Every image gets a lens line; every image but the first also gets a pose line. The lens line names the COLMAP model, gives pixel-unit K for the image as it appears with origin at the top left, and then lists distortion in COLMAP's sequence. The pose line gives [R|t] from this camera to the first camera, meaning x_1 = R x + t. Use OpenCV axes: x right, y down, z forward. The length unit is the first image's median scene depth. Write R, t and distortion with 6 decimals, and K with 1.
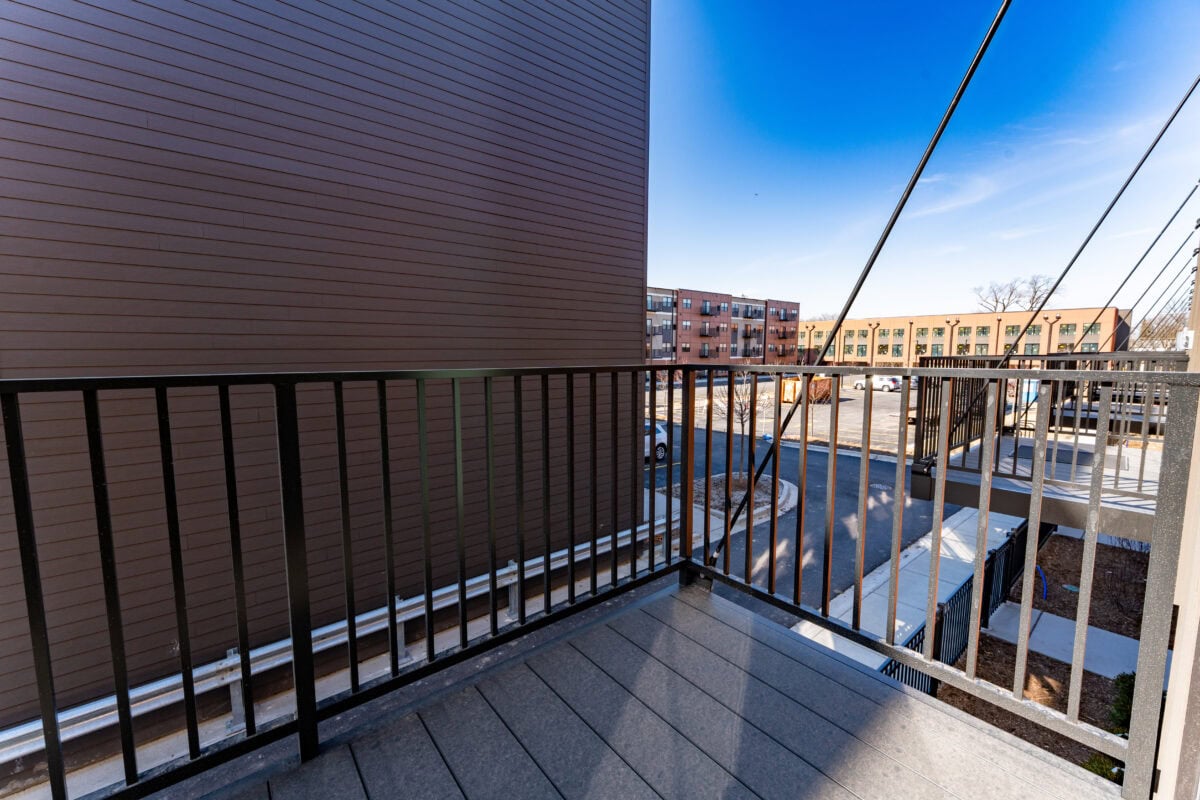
lens RADIAL K [[476.9, 0, 602.0], [0, 476.9, 400.8], [0, 0, 1]] dist [0.000661, -0.000240]
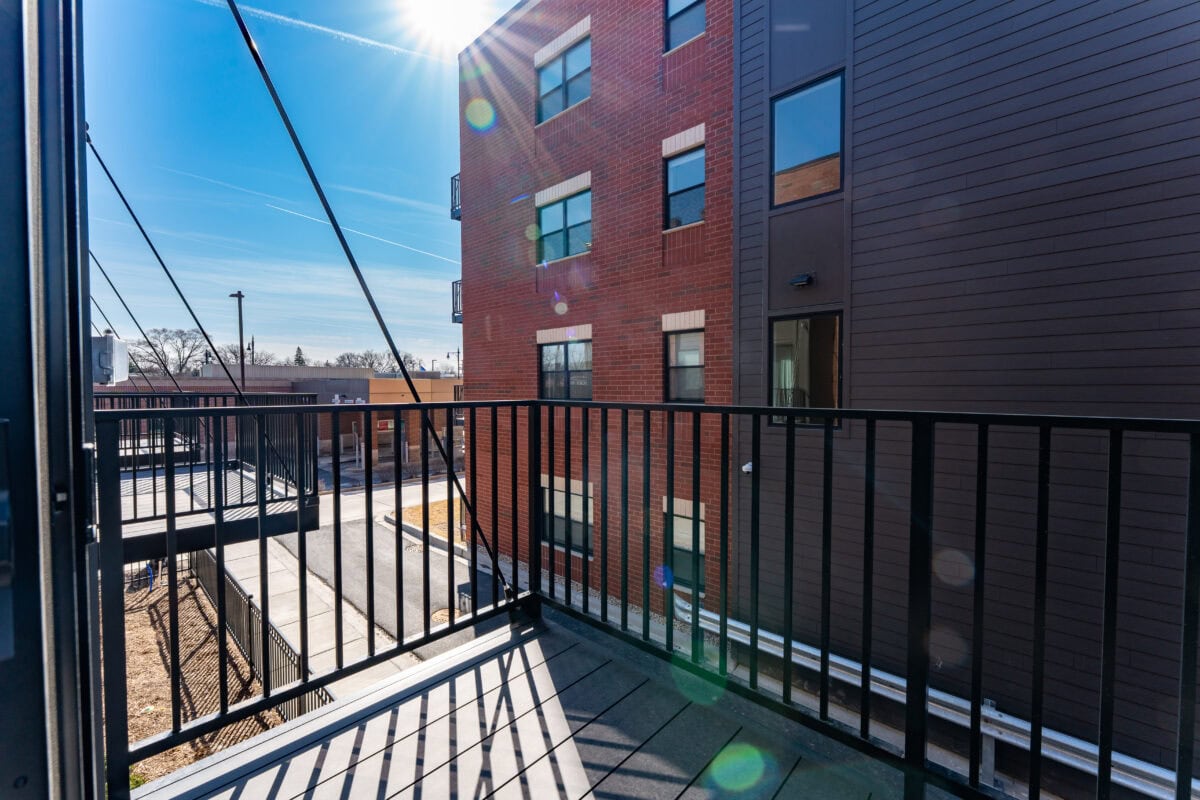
lens RADIAL K [[476.9, 0, 602.0], [0, 476.9, 400.8], [0, 0, 1]] dist [0.000661, -0.000240]
pose [[0.144188, 0.024595, -0.989245, 0.227146], [-0.104256, 0.994505, 0.009530, -0.019291], [0.984043, 0.101760, 0.145960, 0.193062]]
